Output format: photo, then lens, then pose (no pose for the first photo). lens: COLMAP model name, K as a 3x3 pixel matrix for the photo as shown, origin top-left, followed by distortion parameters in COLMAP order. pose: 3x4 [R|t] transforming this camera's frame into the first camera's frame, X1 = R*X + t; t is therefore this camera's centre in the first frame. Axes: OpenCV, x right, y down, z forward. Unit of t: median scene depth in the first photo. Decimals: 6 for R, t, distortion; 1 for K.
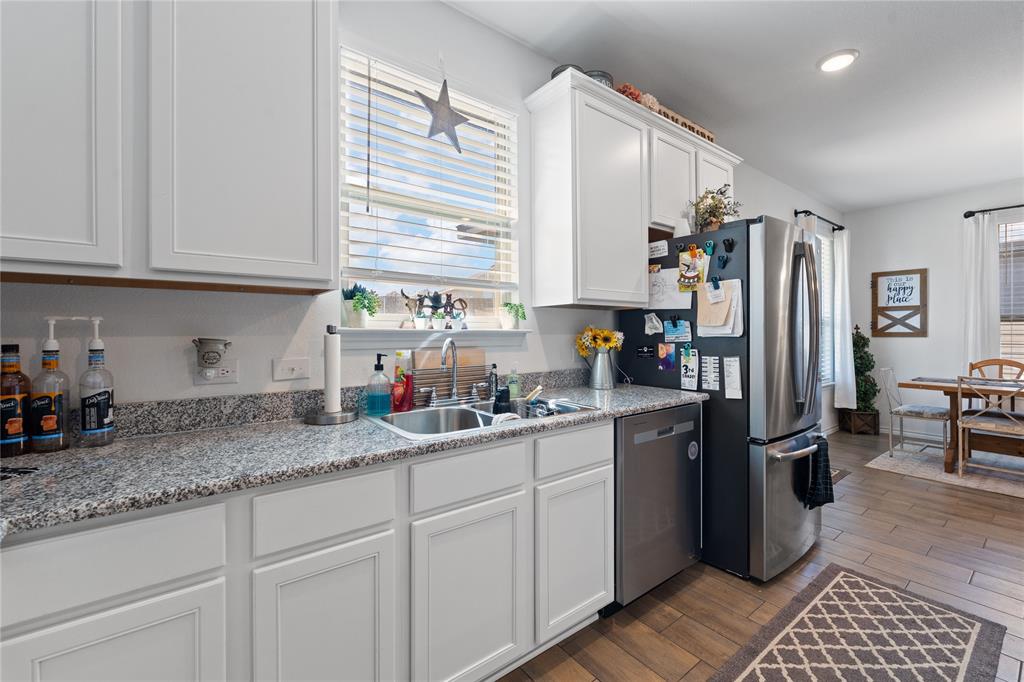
lens RADIAL K [[424.5, 0, 515.2], [0, 424.5, 334.9], [0, 0, 1]] dist [0.000054, -0.000086]
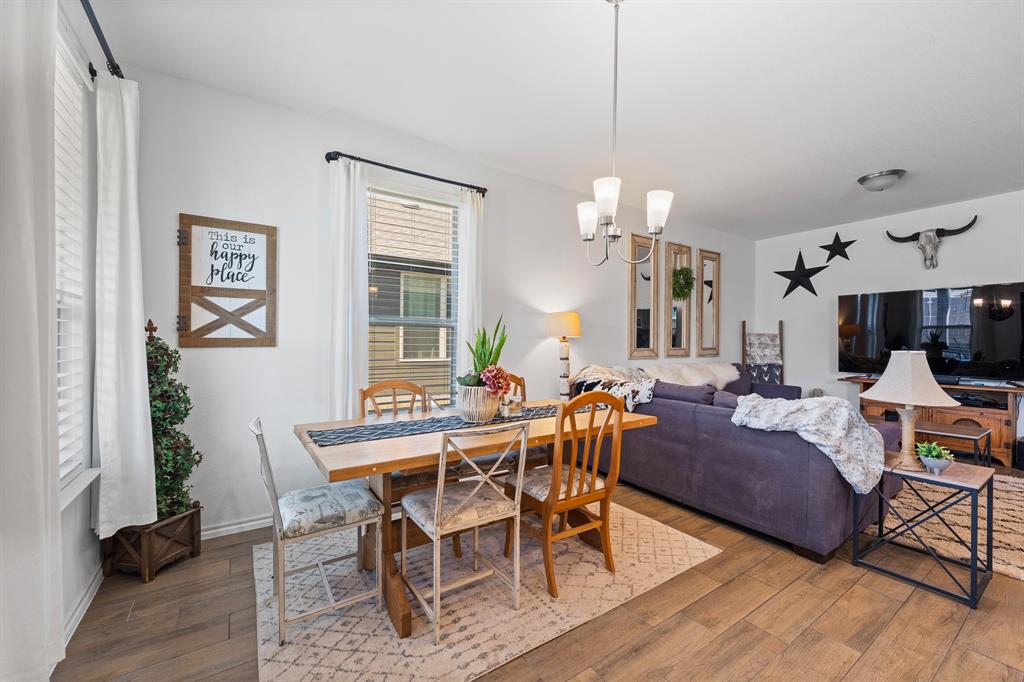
lens RADIAL K [[415.0, 0, 524.3], [0, 415.0, 338.7], [0, 0, 1]] dist [0.001368, 0.000051]
pose [[0.035768, 0.003542, 0.999354, 0.399950], [0.002994, 0.999989, -0.003651, -0.002677], [-0.999356, 0.003122, 0.035757, 0.613429]]
